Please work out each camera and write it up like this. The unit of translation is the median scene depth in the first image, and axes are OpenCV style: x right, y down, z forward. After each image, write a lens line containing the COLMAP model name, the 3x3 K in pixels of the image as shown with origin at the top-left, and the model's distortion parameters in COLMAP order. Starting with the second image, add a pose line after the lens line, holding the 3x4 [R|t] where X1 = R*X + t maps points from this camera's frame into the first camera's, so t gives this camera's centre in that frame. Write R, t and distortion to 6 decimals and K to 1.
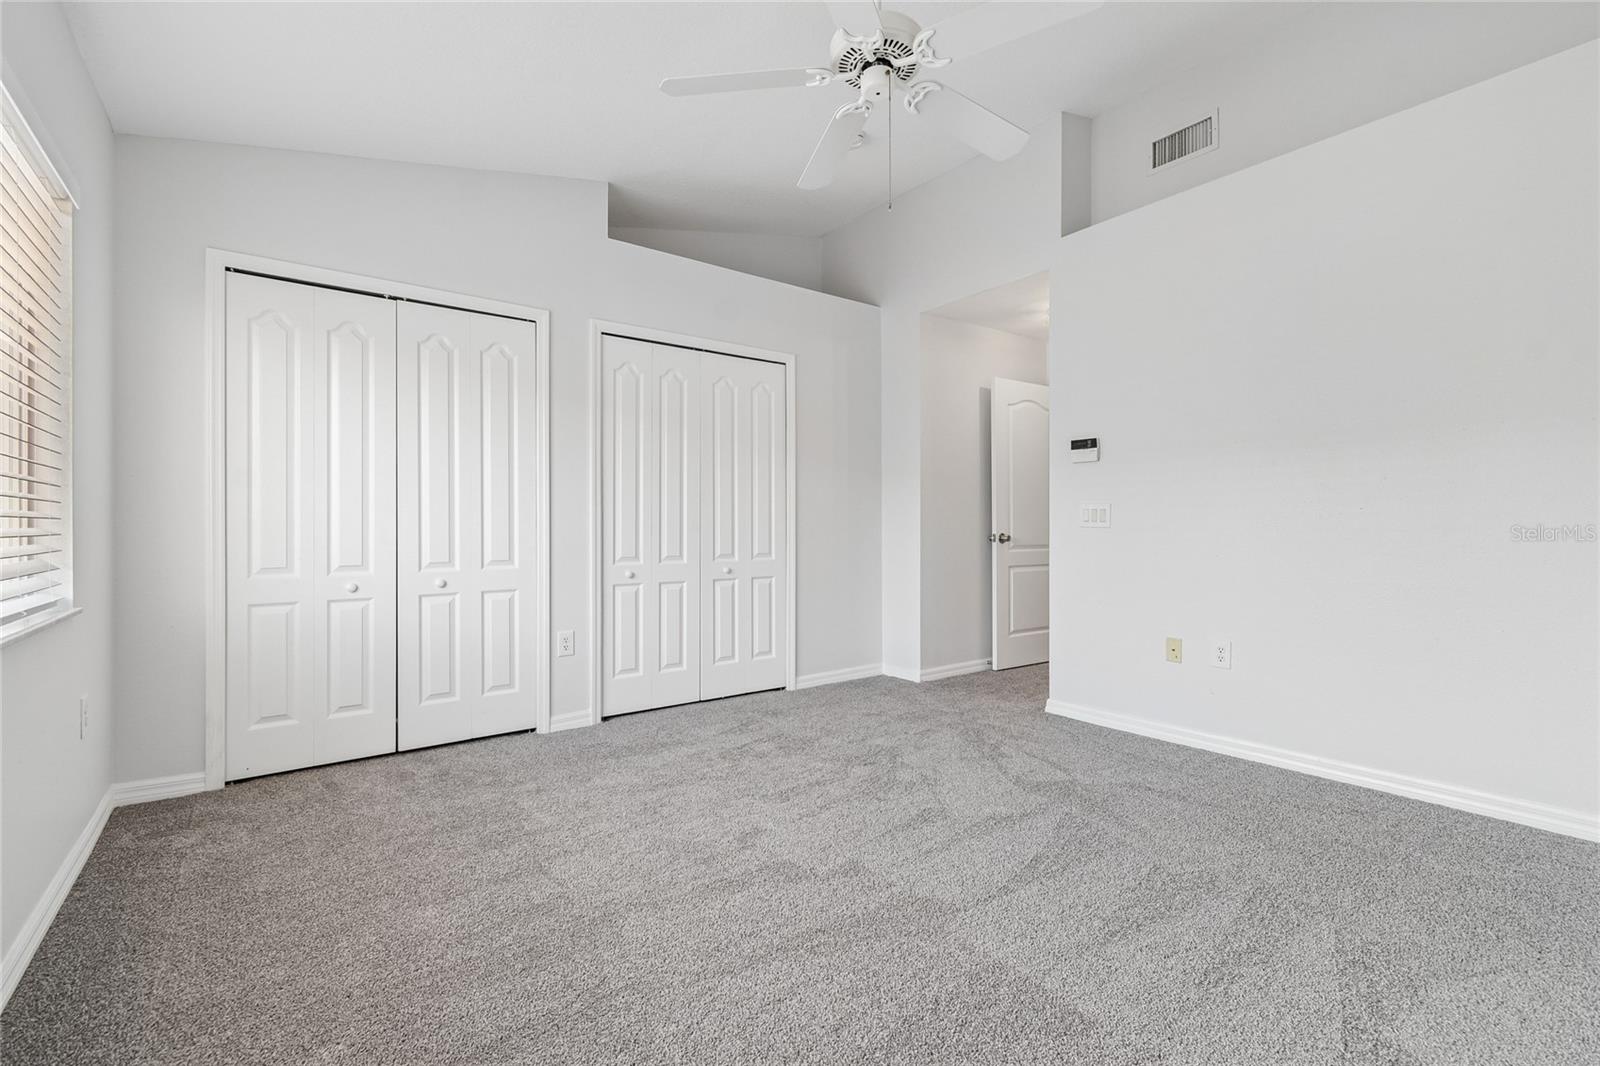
lens RADIAL K [[705.0, 0, 804.7], [0, 705.0, 533.6], [0, 0, 1]] dist [0.002270, -0.002620]
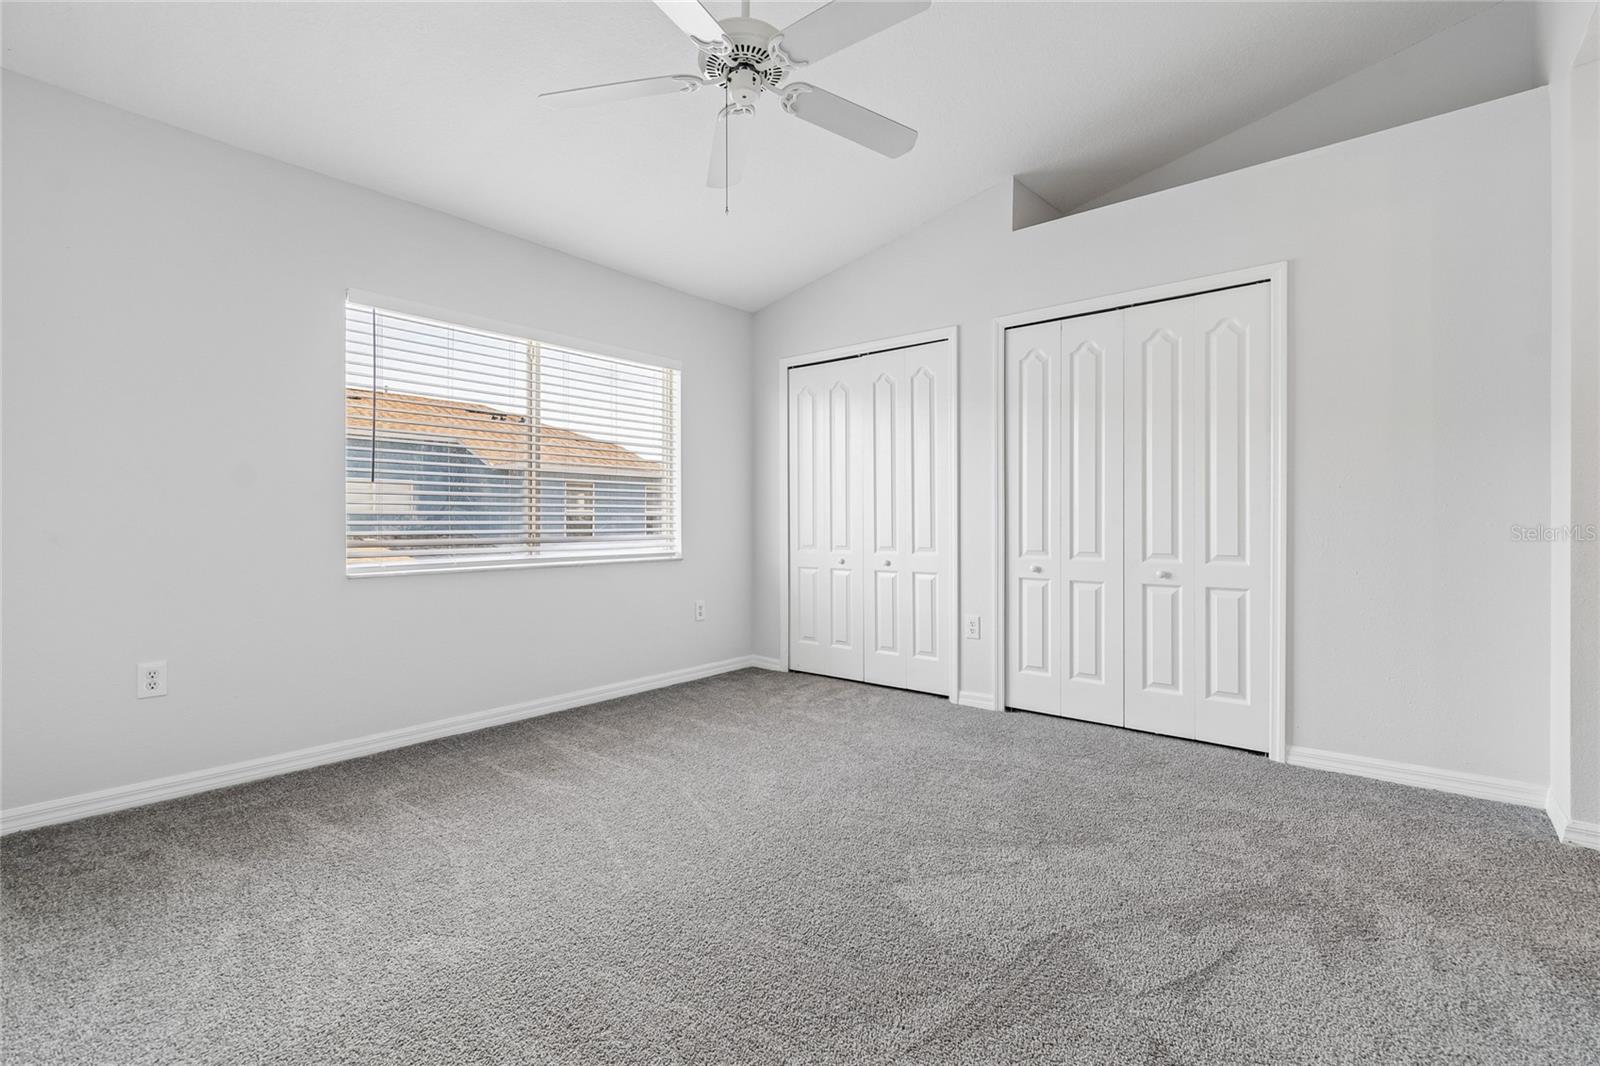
lens RADIAL K [[705.0, 0, 799.6], [0, 705.0, 520.1], [0, 0, 1]] dist [0.002270, -0.002620]
pose [[0.226578, 0.000470, -0.973993, 0.636530], [-0.006138, 0.999981, -0.000945, -0.005317], [0.973974, 0.006192, 0.226576, 0.481078]]
